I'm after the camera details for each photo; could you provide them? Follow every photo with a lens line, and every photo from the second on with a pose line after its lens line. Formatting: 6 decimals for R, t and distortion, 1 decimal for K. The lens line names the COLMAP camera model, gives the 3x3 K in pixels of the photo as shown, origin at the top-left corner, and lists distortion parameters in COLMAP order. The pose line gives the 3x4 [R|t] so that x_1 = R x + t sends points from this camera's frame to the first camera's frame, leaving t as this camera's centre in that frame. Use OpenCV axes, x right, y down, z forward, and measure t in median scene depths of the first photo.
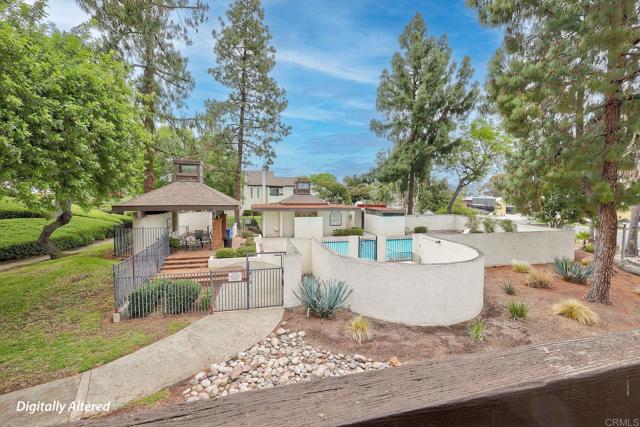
lens RADIAL K [[281.7, 0, 322.7], [0, 281.7, 211.9], [0, 0, 1]] dist [0.007496, -0.000798]
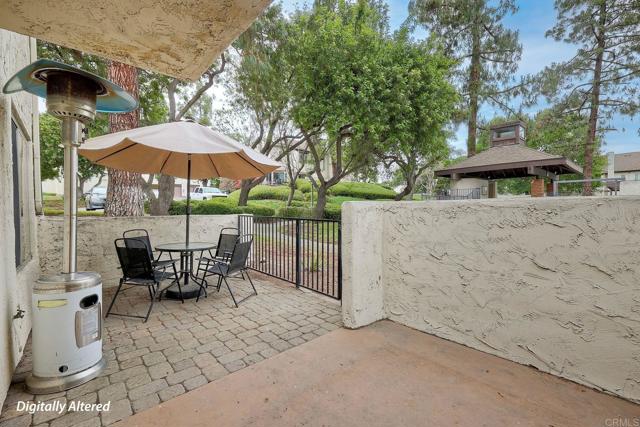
lens RADIAL K [[281.7, 0, 320.4], [0, 281.7, 210.7], [0, 0, 1]] dist [0.007496, -0.000798]
pose [[0.455999, -0.003230, -0.889975, 0.084983], [-0.053729, 0.998070, -0.031151, 0.169165], [0.888357, 0.062022, 0.454945, 0.022308]]
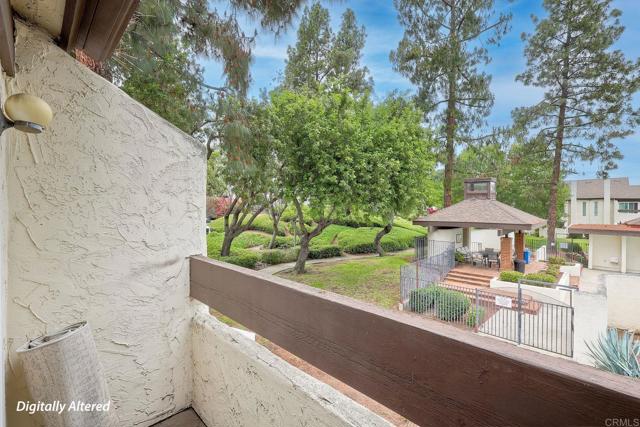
lens RADIAL K [[281.7, 0, 319.7], [0, 281.7, 212.2], [0, 0, 1]] dist [0.007496, -0.000798]
pose [[0.509814, 0.004826, -0.860271, 0.103342], [-0.052079, 0.998323, -0.025263, -0.004990], [0.858707, 0.057682, 0.509211, -0.003552]]
